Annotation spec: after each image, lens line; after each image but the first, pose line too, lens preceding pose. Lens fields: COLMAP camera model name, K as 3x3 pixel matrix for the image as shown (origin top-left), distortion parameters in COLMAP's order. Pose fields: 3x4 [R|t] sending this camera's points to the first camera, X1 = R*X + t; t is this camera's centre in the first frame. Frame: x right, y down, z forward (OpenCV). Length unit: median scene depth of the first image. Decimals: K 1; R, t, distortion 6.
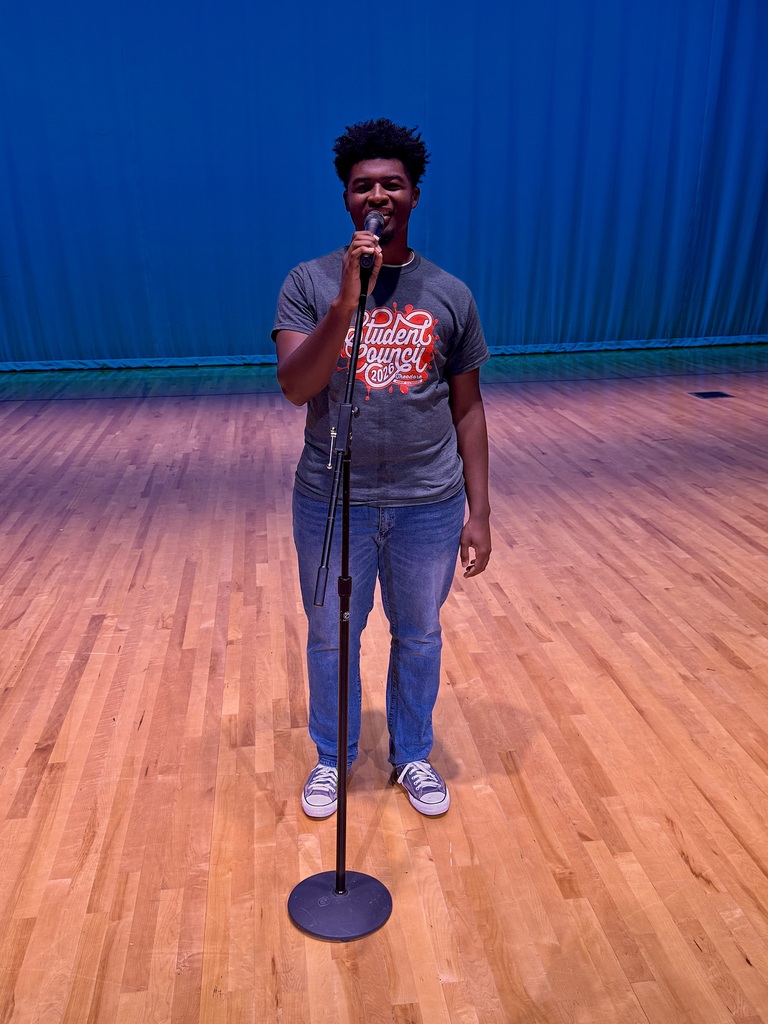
lens RADIAL K [[1004.1, 0, 378.6], [0, 1004.1, 514.4], [0, 0, 1]] dist [0.154176, -0.303748]
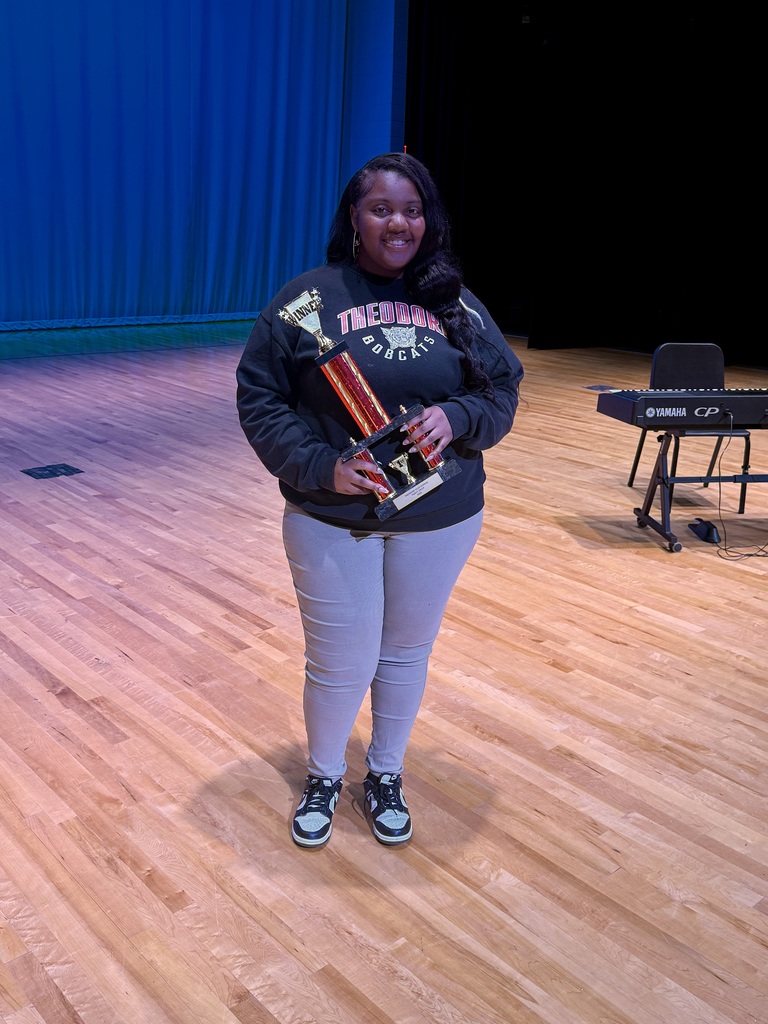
lens RADIAL K [[966.7, 0, 384.0], [0, 966.7, 512.0], [0, 0, 1]] dist [0.185772, -0.370259]
pose [[0.813519, -0.125495, 0.567836, -0.404596], [0.115773, 0.991843, 0.053339, 0.022685], [-0.569898, 0.022347, 0.821412, 0.000780]]
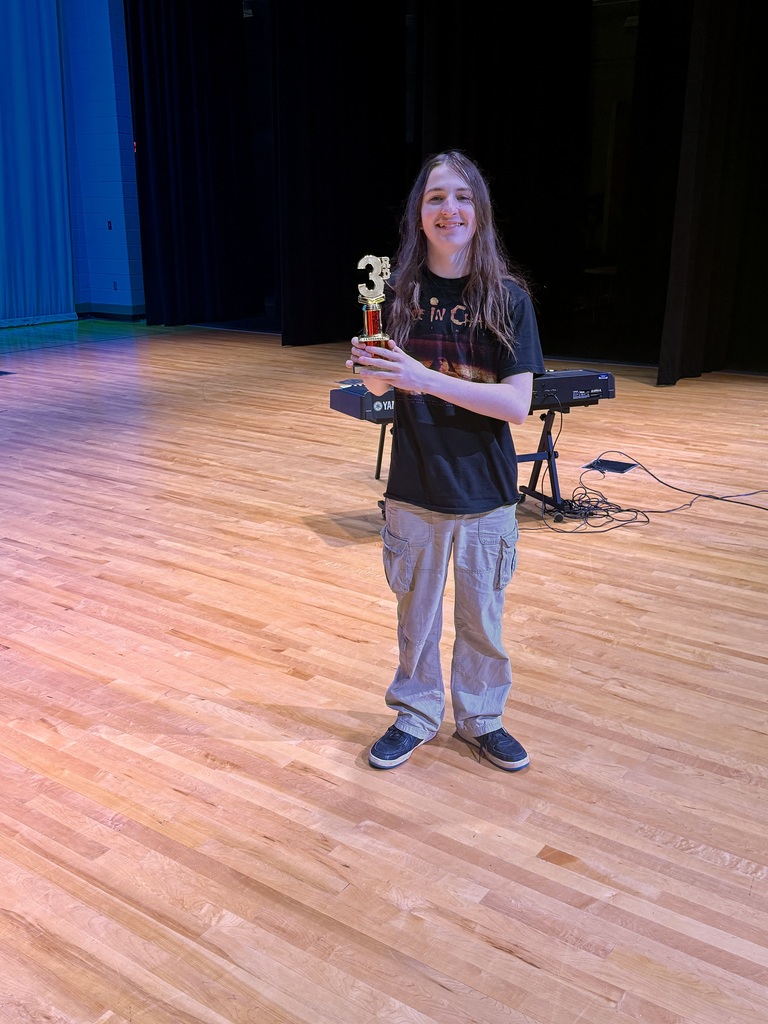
lens RADIAL K [[966.7, 0, 384.0], [0, 966.7, 512.0], [0, 0, 1]] dist [0.185772, -0.370259]
pose [[0.659435, -0.198816, 0.724995, -0.346597], [0.196015, 0.976508, 0.089498, 0.024746], [-0.725757, 0.083092, 0.682915, -0.008590]]
